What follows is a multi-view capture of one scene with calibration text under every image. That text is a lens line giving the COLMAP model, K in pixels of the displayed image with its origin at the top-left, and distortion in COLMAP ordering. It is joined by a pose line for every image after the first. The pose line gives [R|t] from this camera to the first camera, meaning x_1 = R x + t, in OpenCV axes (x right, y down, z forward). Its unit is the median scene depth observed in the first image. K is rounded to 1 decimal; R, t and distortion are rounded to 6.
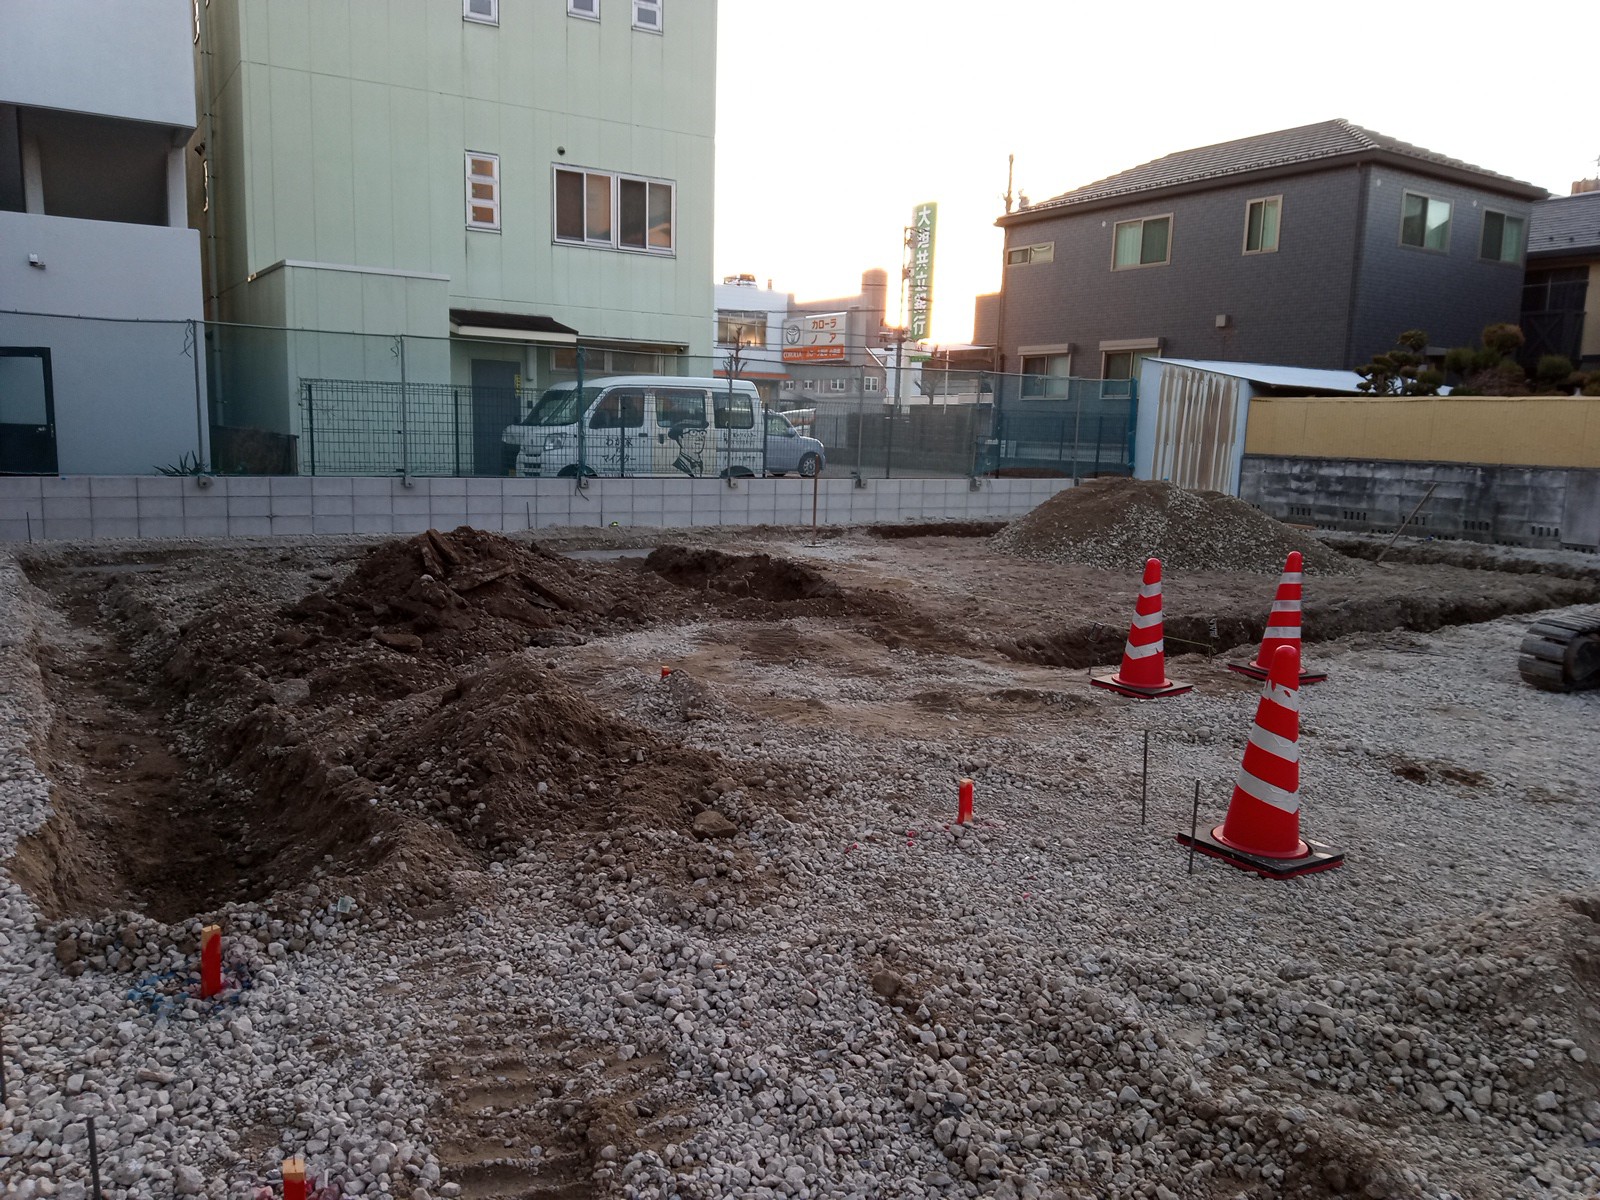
lens RADIAL K [[1216.1, 0, 800.0], [0, 1216.1, 600.0], [0, 0, 1]] dist [0.089485, -0.145917]
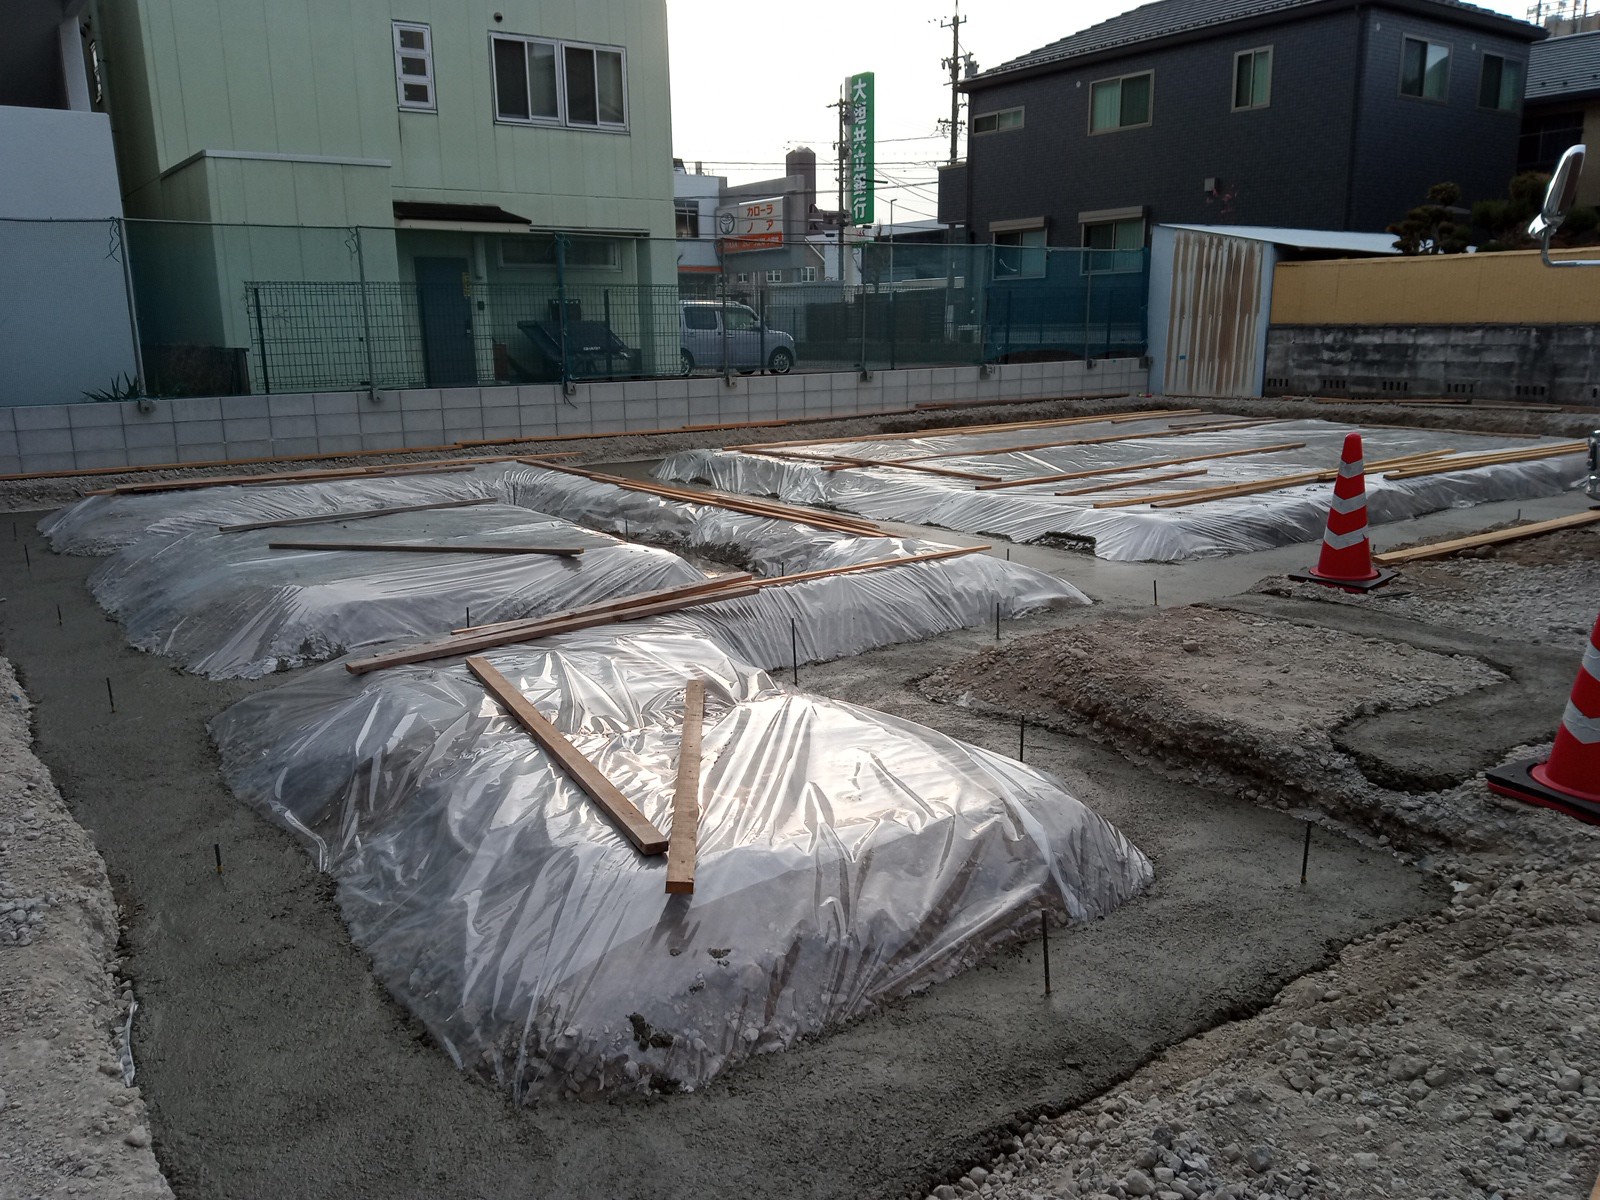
lens RADIAL K [[1241.5, 0, 800.0], [0, 1241.5, 600.0], [0, 0, 1]] dist [0.050448, -0.073563]
pose [[0.997364, -0.054352, 0.048082, -0.042099], [0.050399, 0.995526, 0.079926, -0.004026], [-0.052211, -0.077292, 0.995641, 0.048562]]
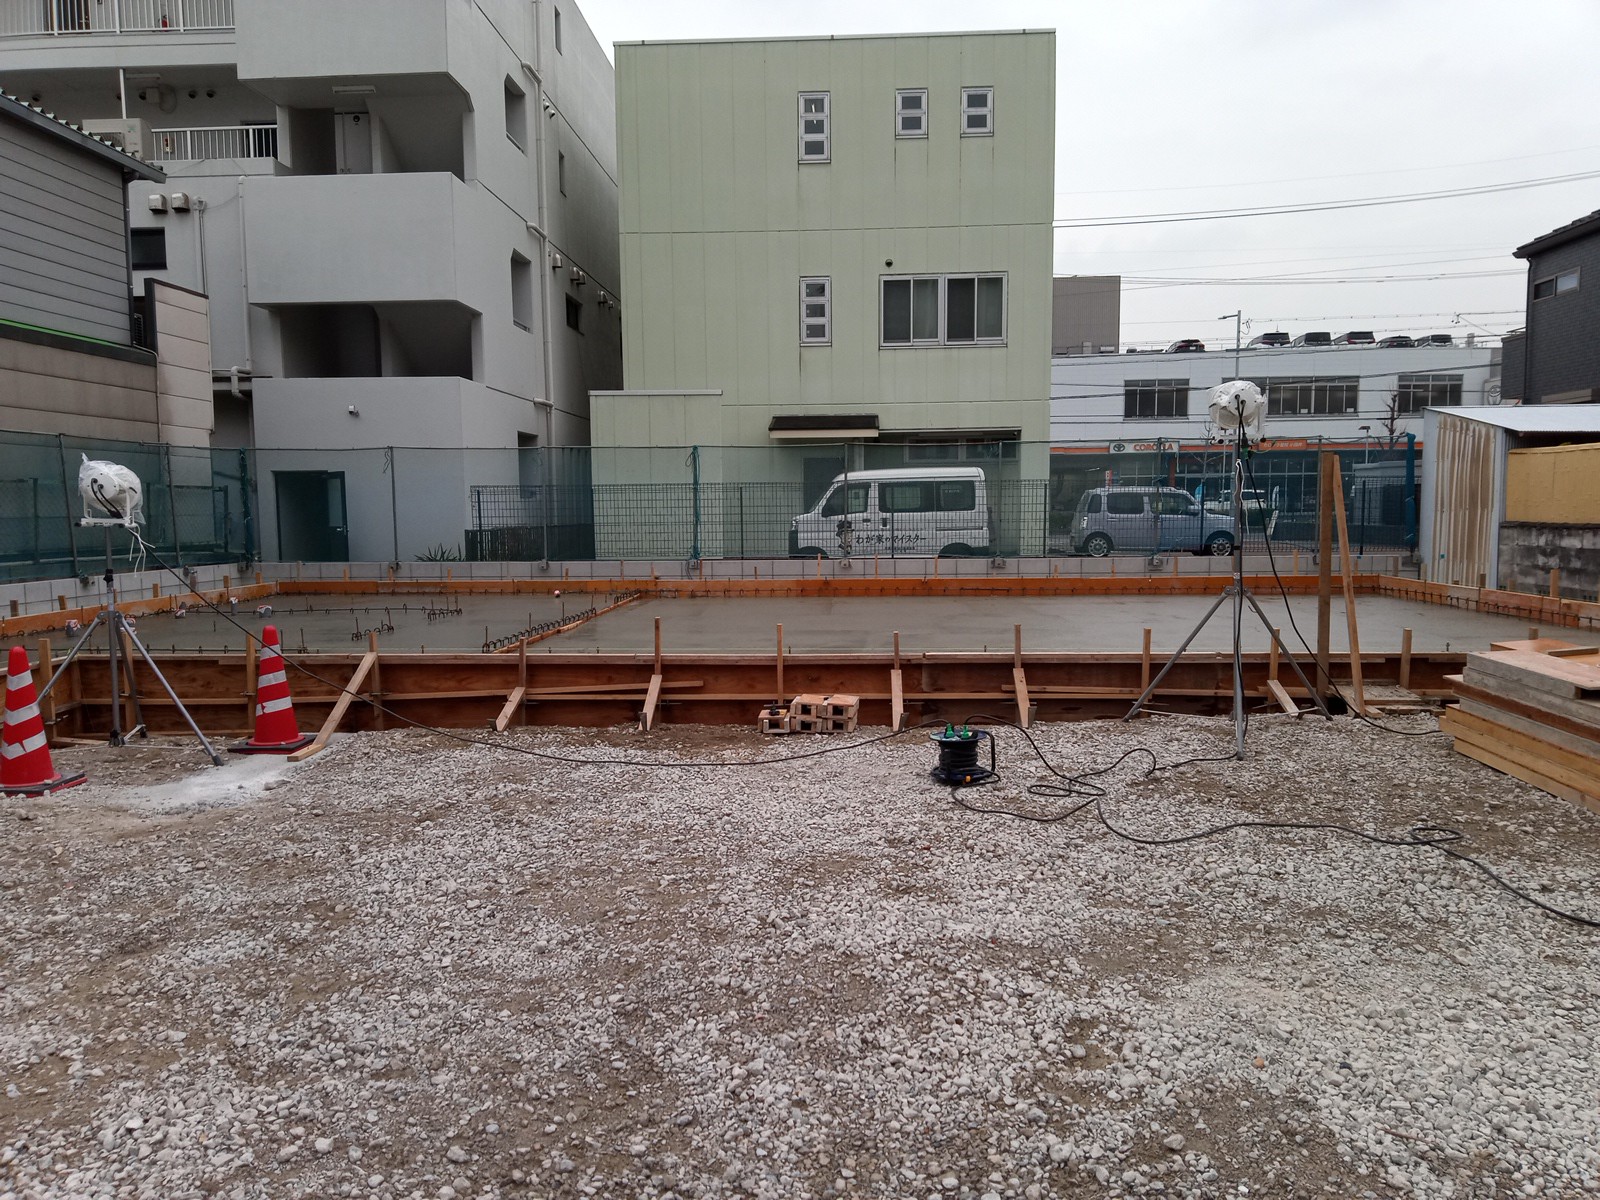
lens RADIAL K [[1216.1, 0, 800.0], [0, 1216.1, 600.0], [0, 0, 1]] dist [0.089485, -0.145917]
pose [[0.818968, 0.007272, -0.573793, 0.370122], [-0.048925, 0.997164, -0.057192, -0.002959], [0.571750, 0.074912, 0.817001, 0.095909]]
